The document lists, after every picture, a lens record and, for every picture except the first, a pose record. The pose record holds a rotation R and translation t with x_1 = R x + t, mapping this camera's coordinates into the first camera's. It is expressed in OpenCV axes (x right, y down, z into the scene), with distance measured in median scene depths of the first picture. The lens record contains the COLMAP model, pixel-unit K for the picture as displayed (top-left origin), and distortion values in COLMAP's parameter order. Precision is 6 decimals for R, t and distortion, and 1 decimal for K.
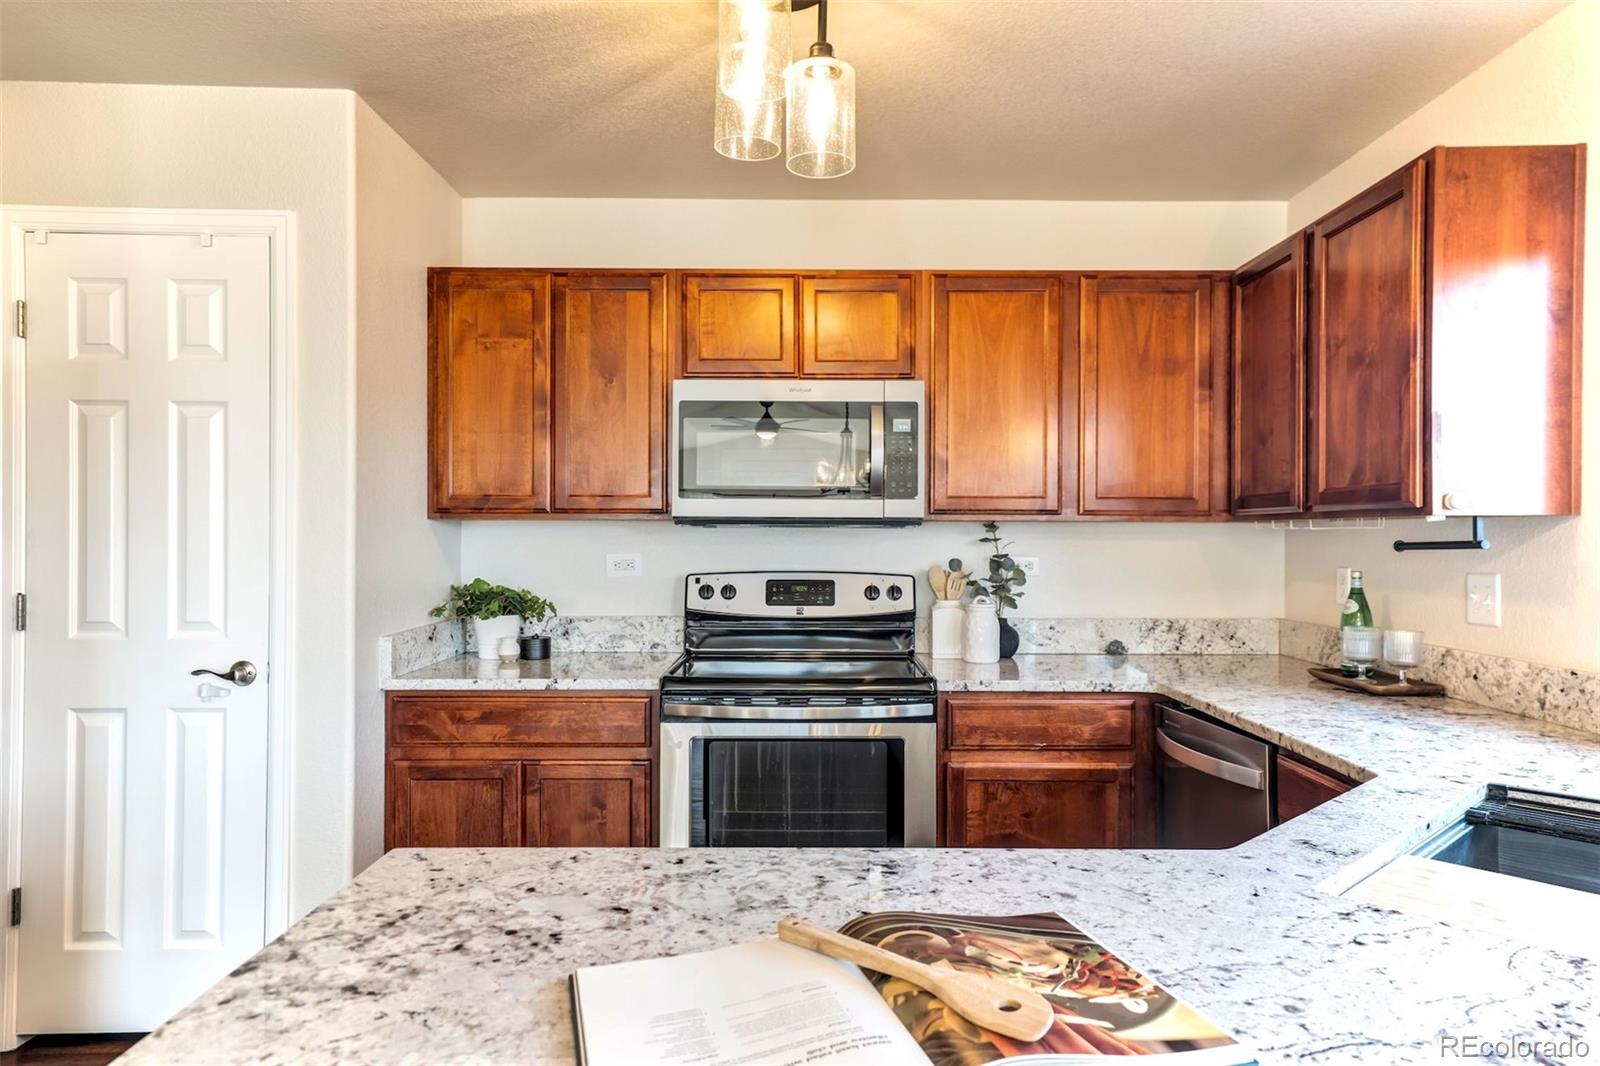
lens RADIAL K [[1017.2, 0, 803.8], [0, 1017.2, 539.0], [0, 0, 1]] dist [0.027151, 0.003318]
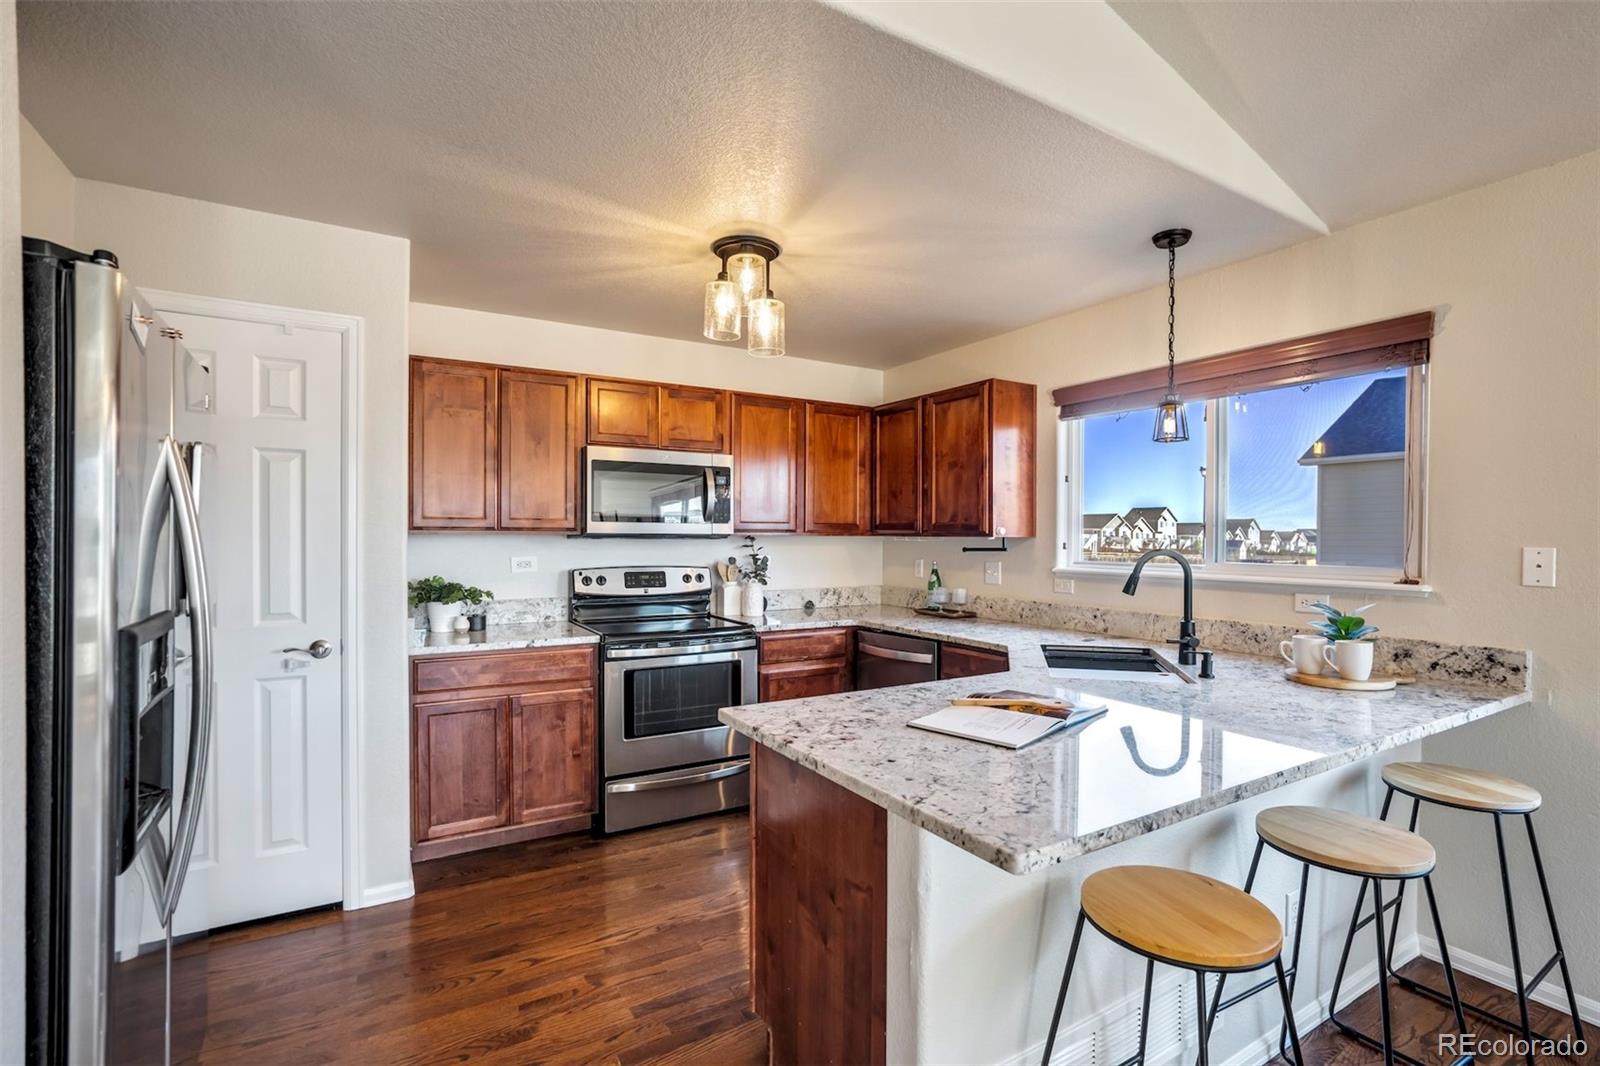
lens RADIAL K [[745.6, 0, 800.0], [0, 745.6, 542.2], [0, 0, 1]] dist [-0.031921, 0.016281]
pose [[0.860863, -0.004173, 0.508819, -0.430238], [-0.000221, 0.999963, 0.008574, -0.018296], [-0.508836, -0.007494, 0.860831, -0.152151]]
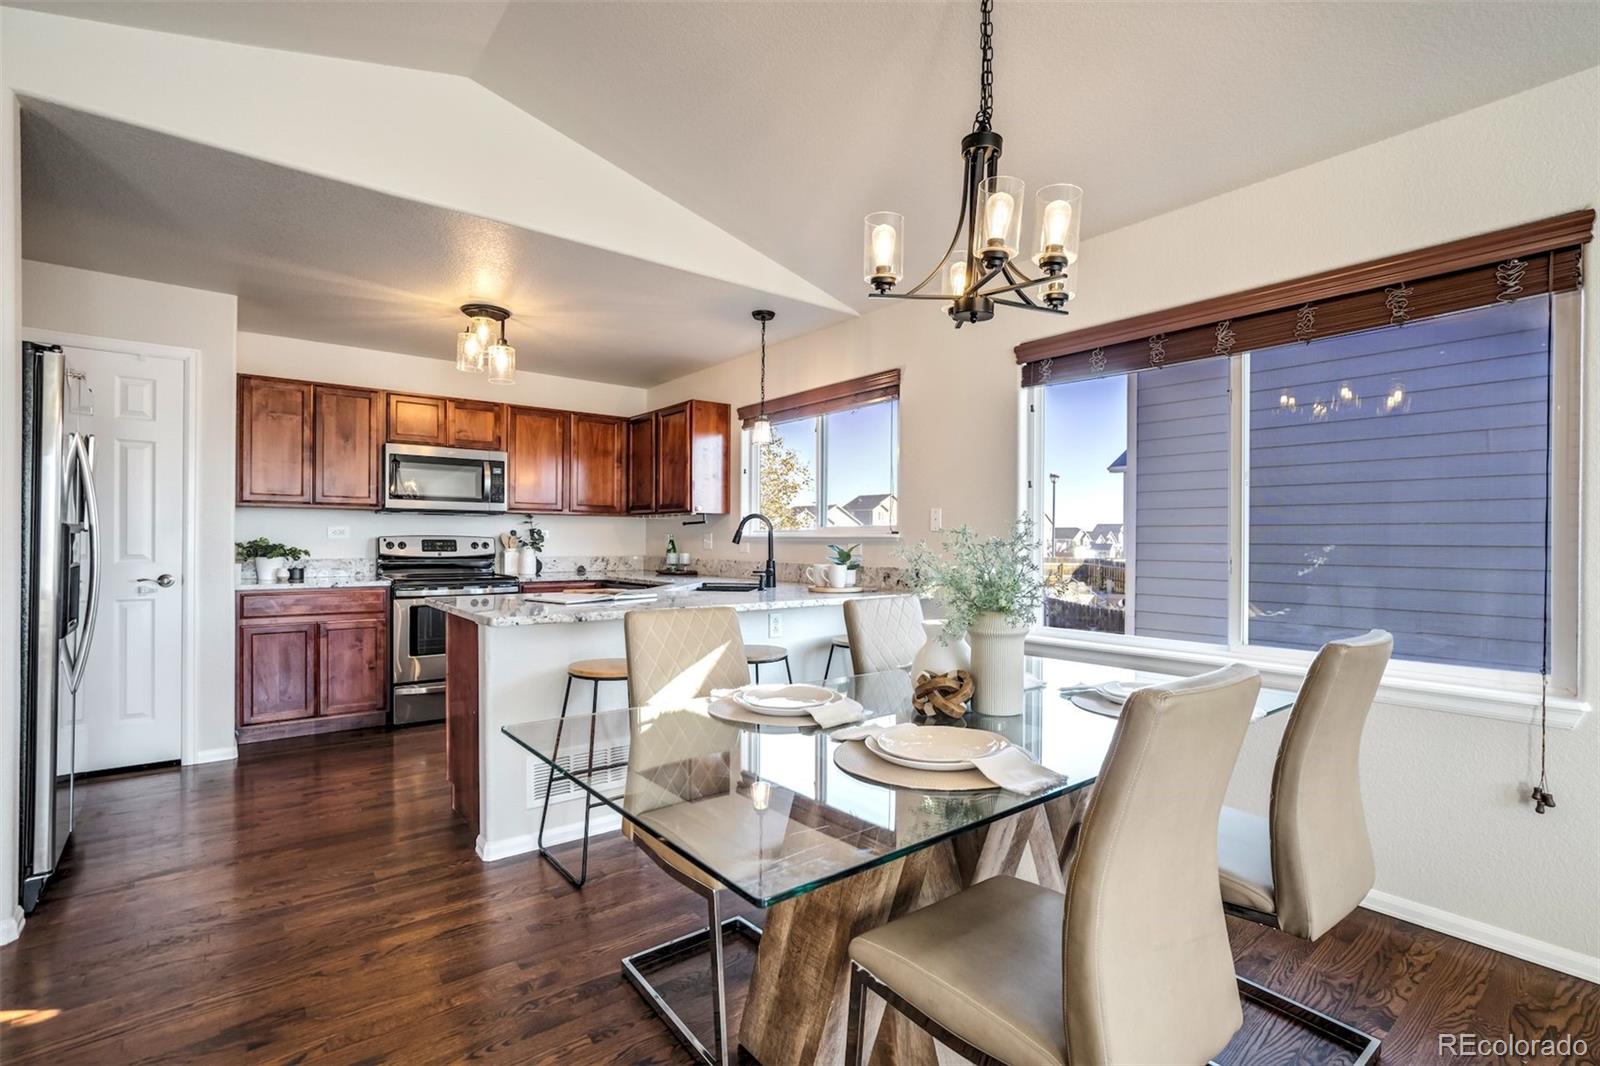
lens RADIAL K [[745.6, 0, 803.7], [0, 745.6, 538.3], [0, 0, 1]] dist [-0.031921, 0.016281]
pose [[0.782331, 0.002040, 0.622859, -0.406183], [-0.000411, 0.999996, -0.002759, 0.045457], [-0.622862, 0.001903, 0.782329, -0.744581]]
